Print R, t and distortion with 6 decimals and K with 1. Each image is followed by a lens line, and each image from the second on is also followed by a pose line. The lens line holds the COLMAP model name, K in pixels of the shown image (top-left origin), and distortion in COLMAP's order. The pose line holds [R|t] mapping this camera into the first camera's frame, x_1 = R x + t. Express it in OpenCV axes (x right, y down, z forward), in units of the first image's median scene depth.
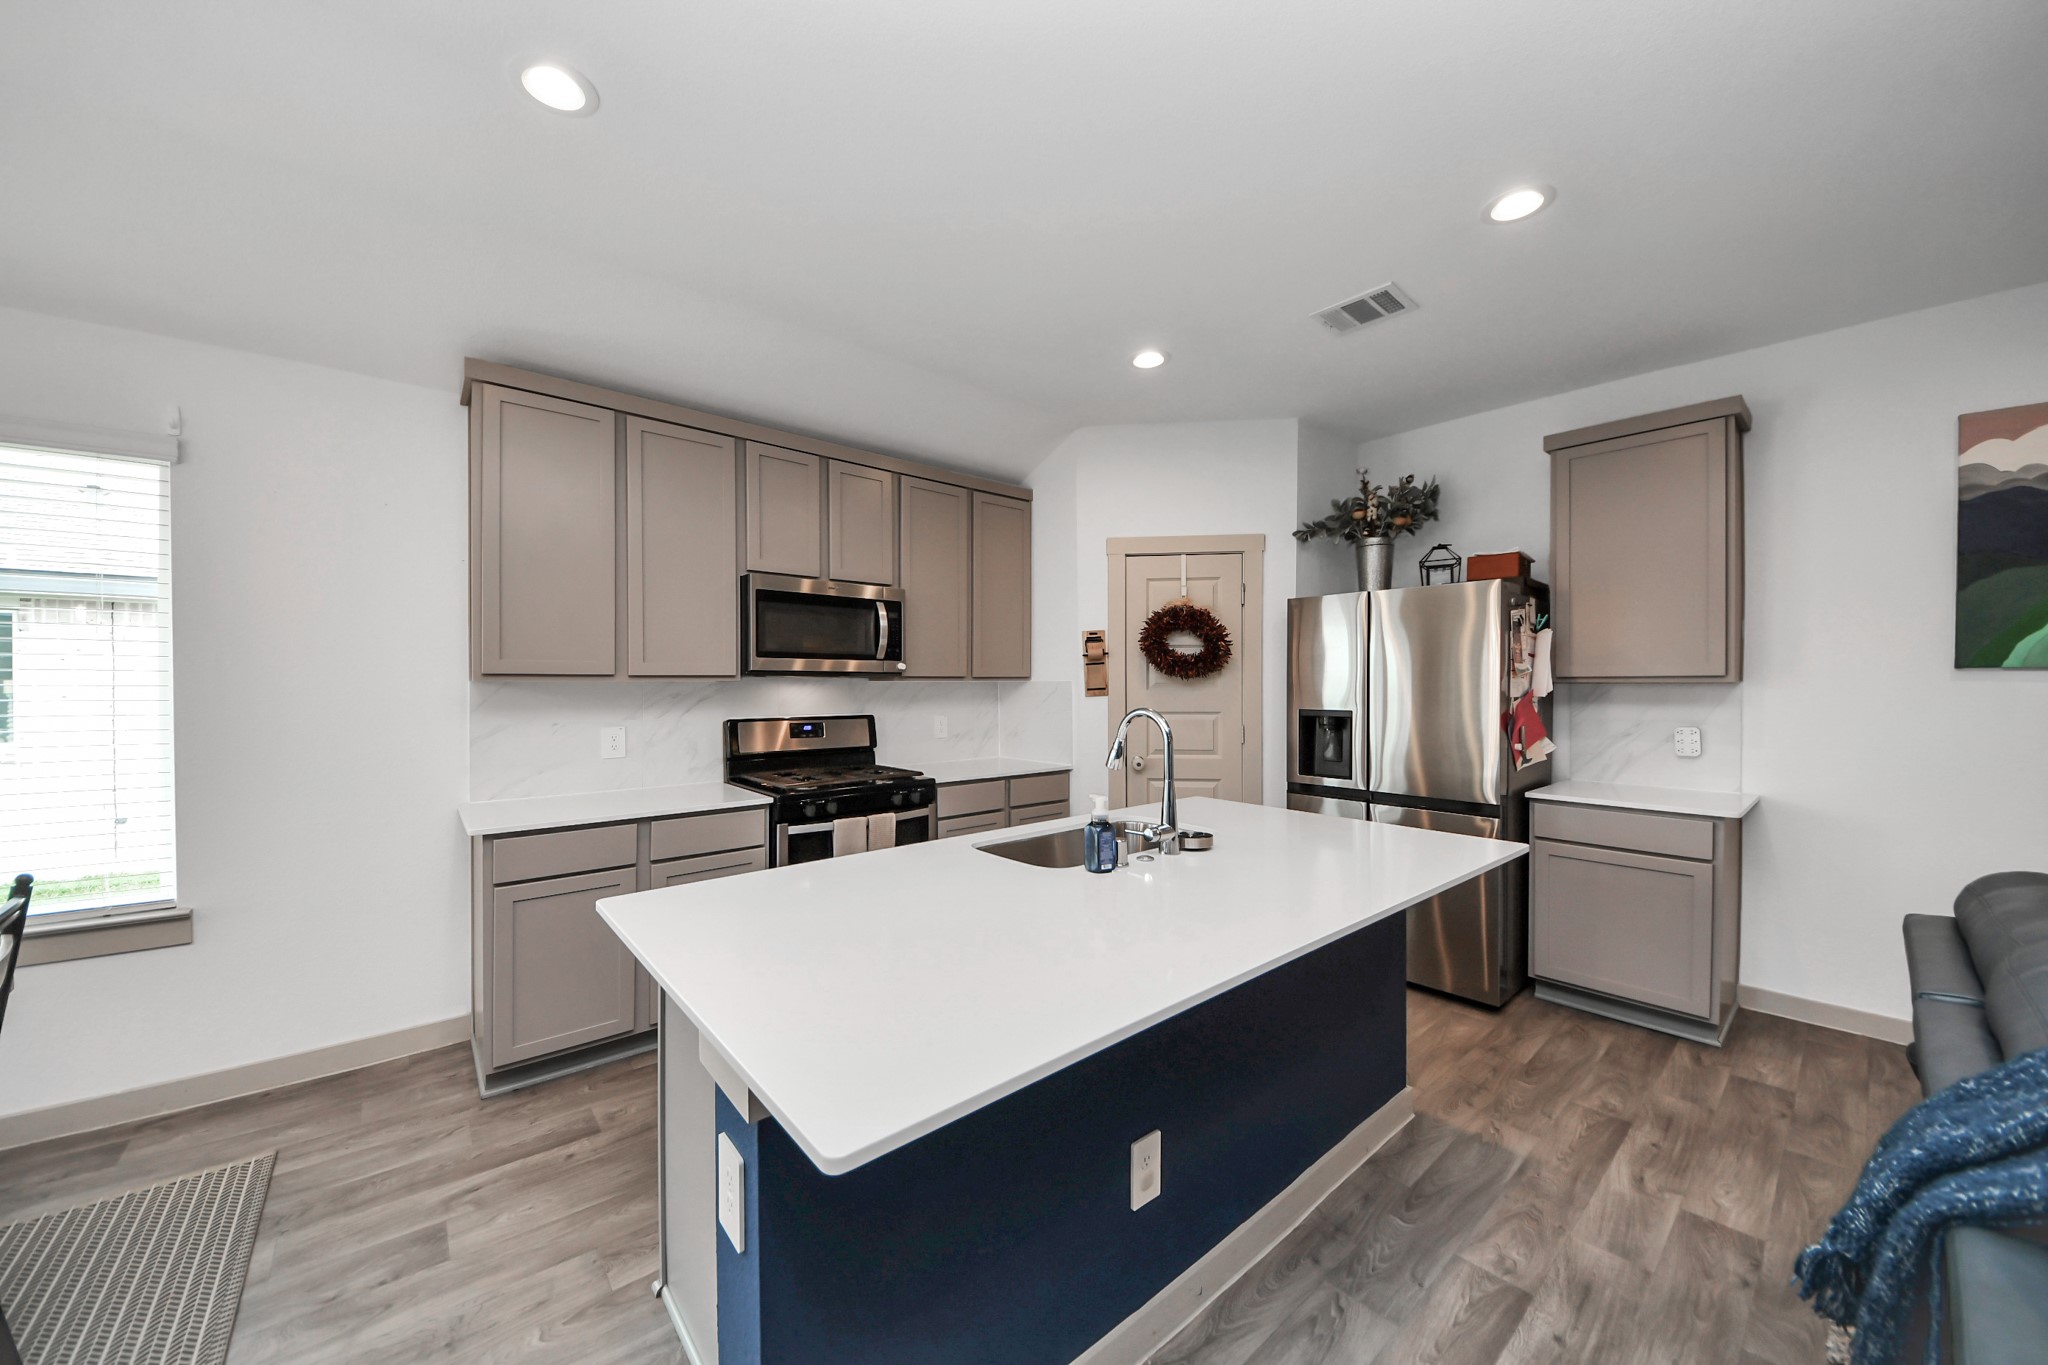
lens RADIAL K [[722.1, 0, 1024.3], [0, 722.1, 683.1], [0, 0, 1]] dist [-0.002590, -0.005584]
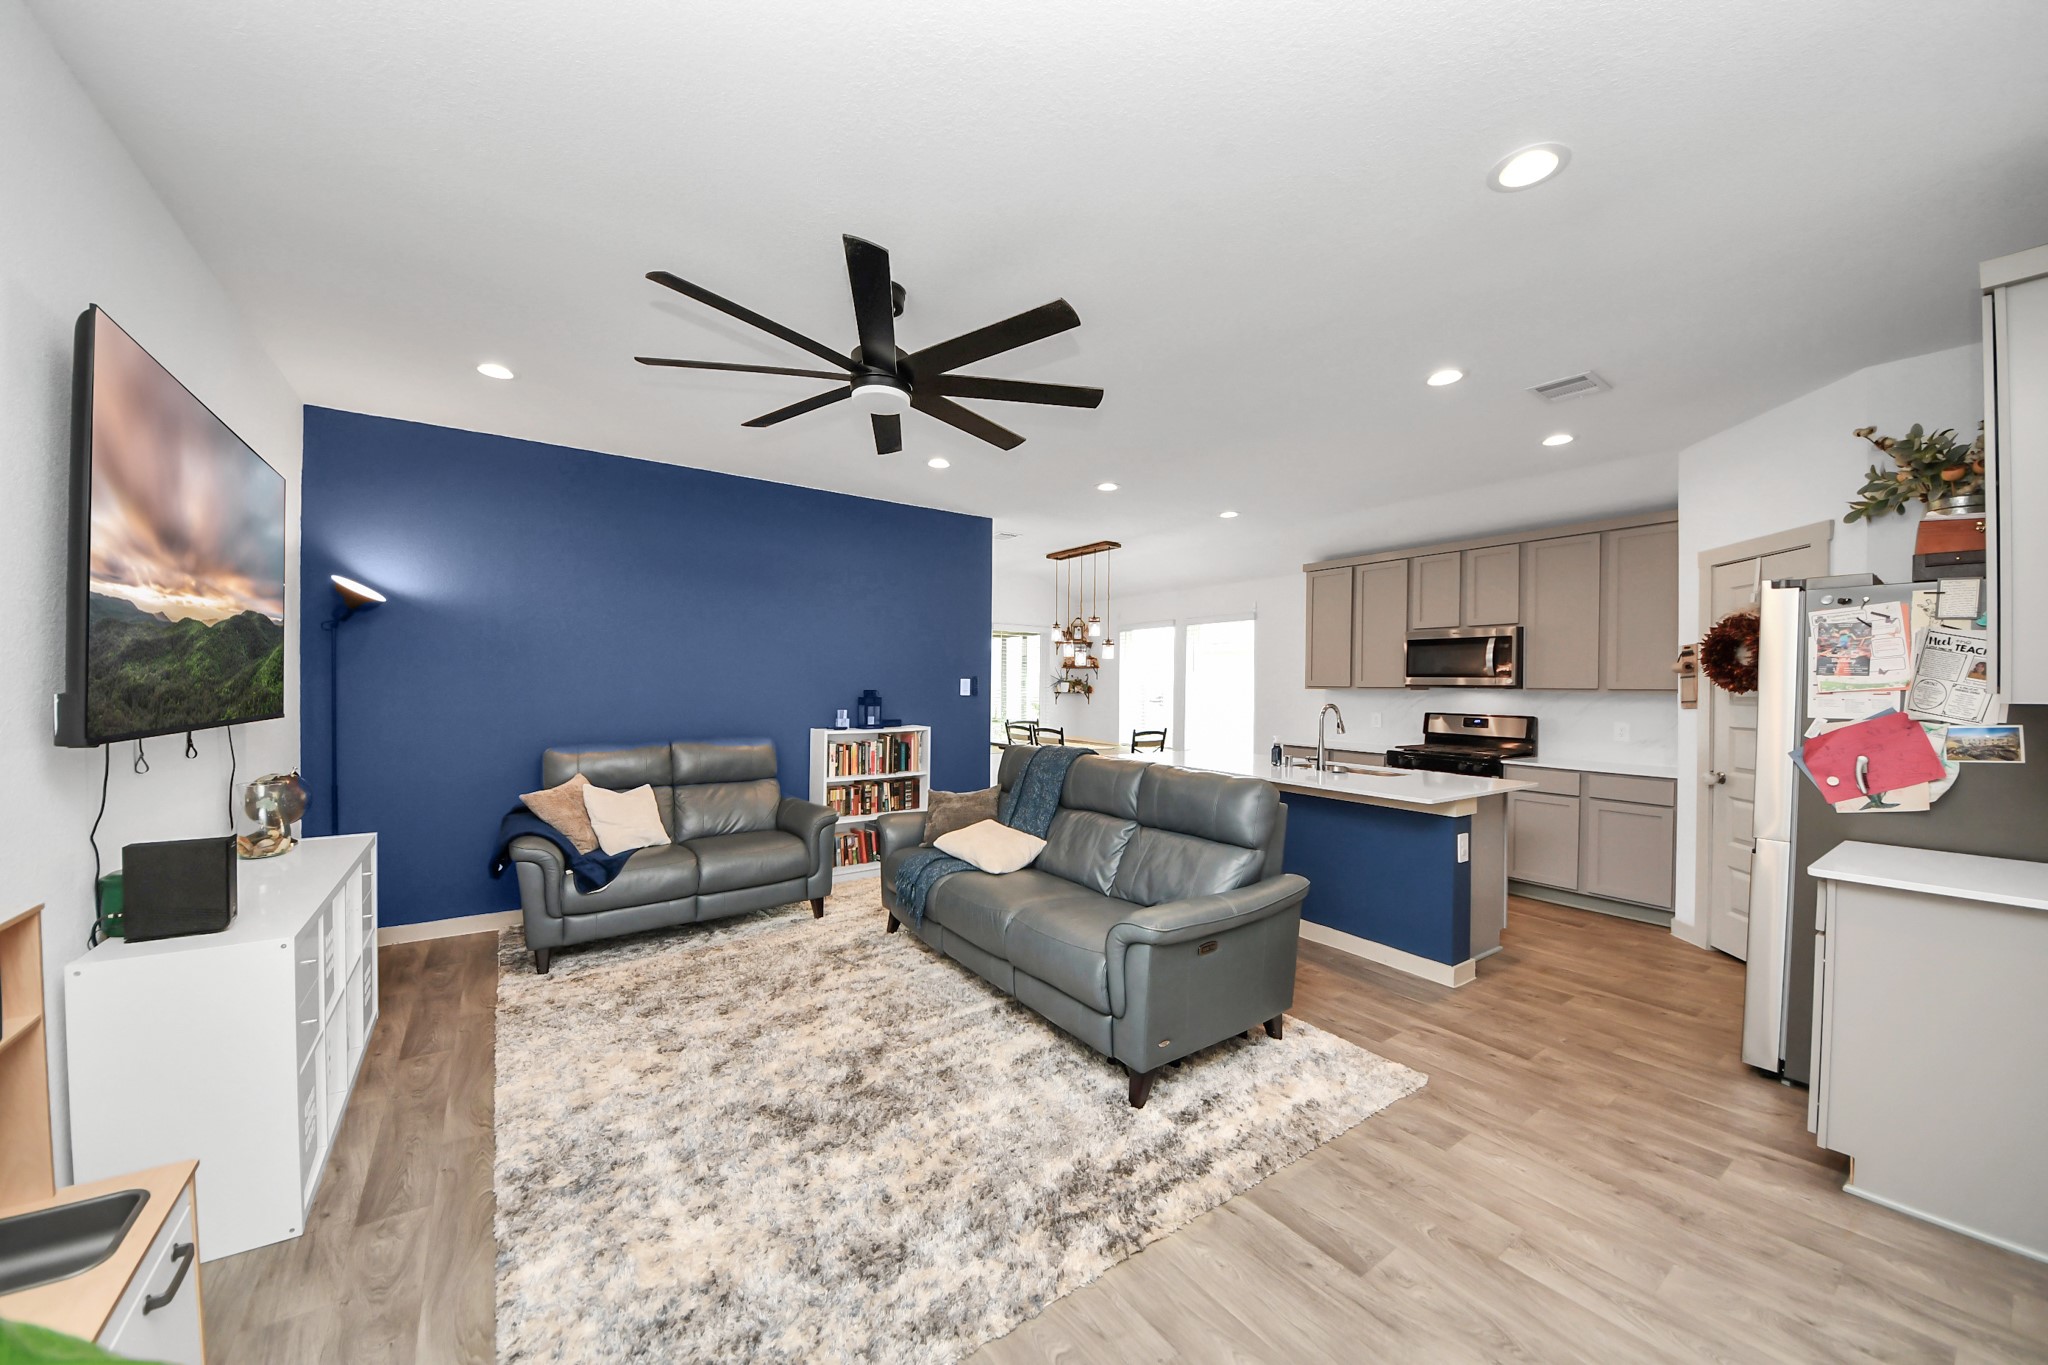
lens RADIAL K [[722.1, 0, 996.8], [0, 722.1, 686.8], [0, 0, 1]] dist [-0.002590, -0.005584]
pose [[-0.116095, 0.005215, -0.993224, 1.547099], [-0.008697, 0.999943, 0.006267, -0.013912], [0.993200, 0.009366, -0.116043, 0.169990]]
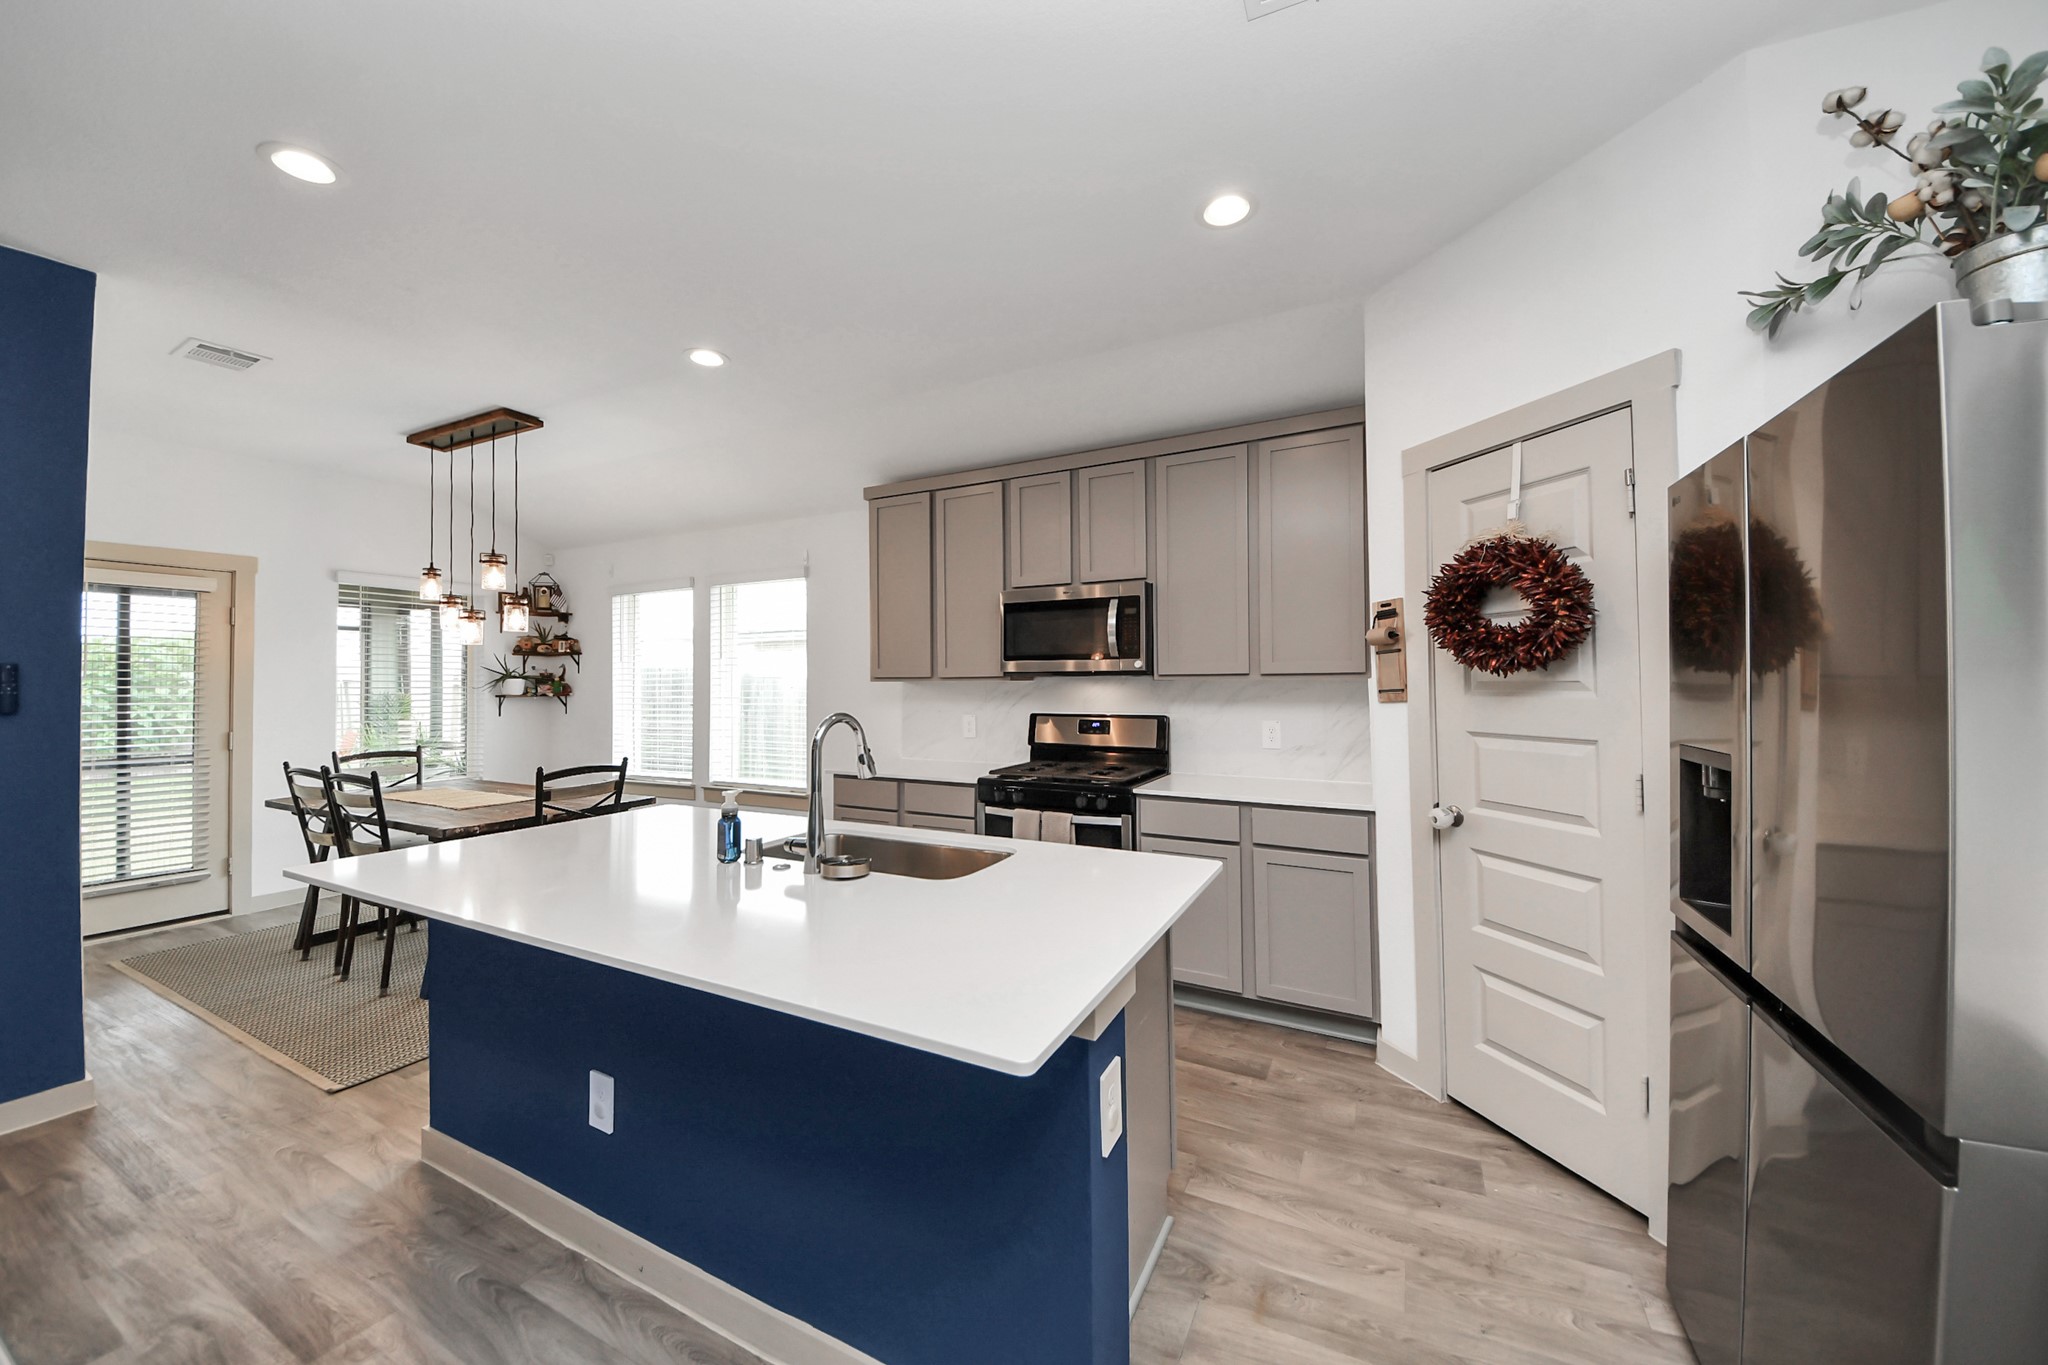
lens RADIAL K [[722.1, 0, 1027.3], [0, 722.1, 678.3], [0, 0, 1]] dist [-0.002590, -0.005584]
pose [[0.393590, -0.001321, -0.919285, 0.710812], [0.008234, 0.999964, 0.002089, -0.008949], [0.919249, -0.008391, 0.393586, 0.559613]]
